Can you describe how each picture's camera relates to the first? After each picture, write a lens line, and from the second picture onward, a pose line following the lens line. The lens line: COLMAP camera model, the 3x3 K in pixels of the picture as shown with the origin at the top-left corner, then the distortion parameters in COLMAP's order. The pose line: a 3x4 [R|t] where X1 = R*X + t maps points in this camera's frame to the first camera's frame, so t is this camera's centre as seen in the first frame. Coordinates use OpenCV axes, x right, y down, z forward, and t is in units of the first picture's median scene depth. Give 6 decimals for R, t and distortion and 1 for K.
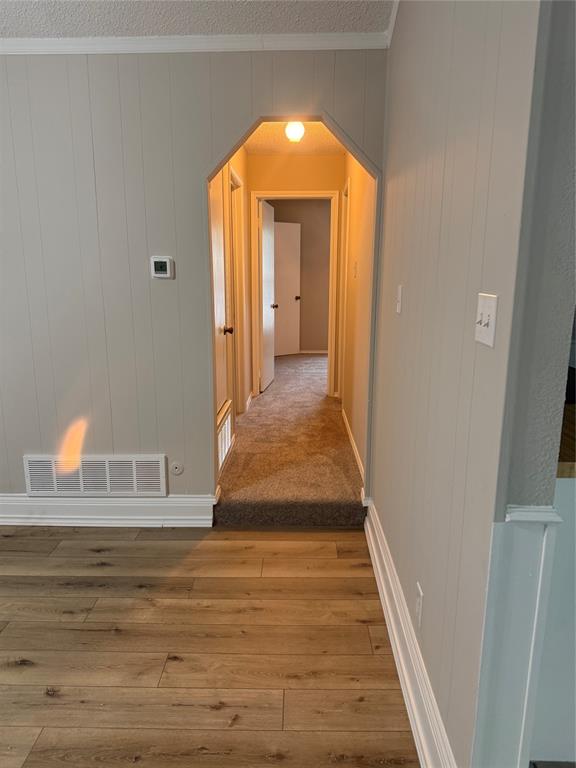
lens RADIAL K [[537.7, 0, 288.0], [0, 537.7, 384.0], [0, 0, 1]] dist [0.094375, -0.135801]
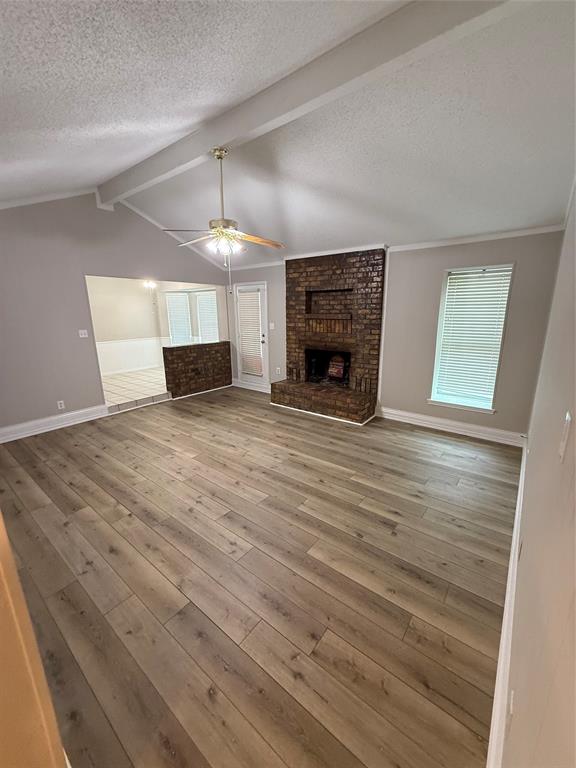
lens RADIAL K [[305.2, 0, 286.5], [0, 305.2, 381.8], [0, 0, 1]] dist [0.001673, -0.000146]
pose [[-0.796787, -0.131025, 0.589884, -1.577261], [0.135791, 0.912414, 0.386085, -0.280020], [-0.588805, 0.387729, -0.709207, 0.969047]]
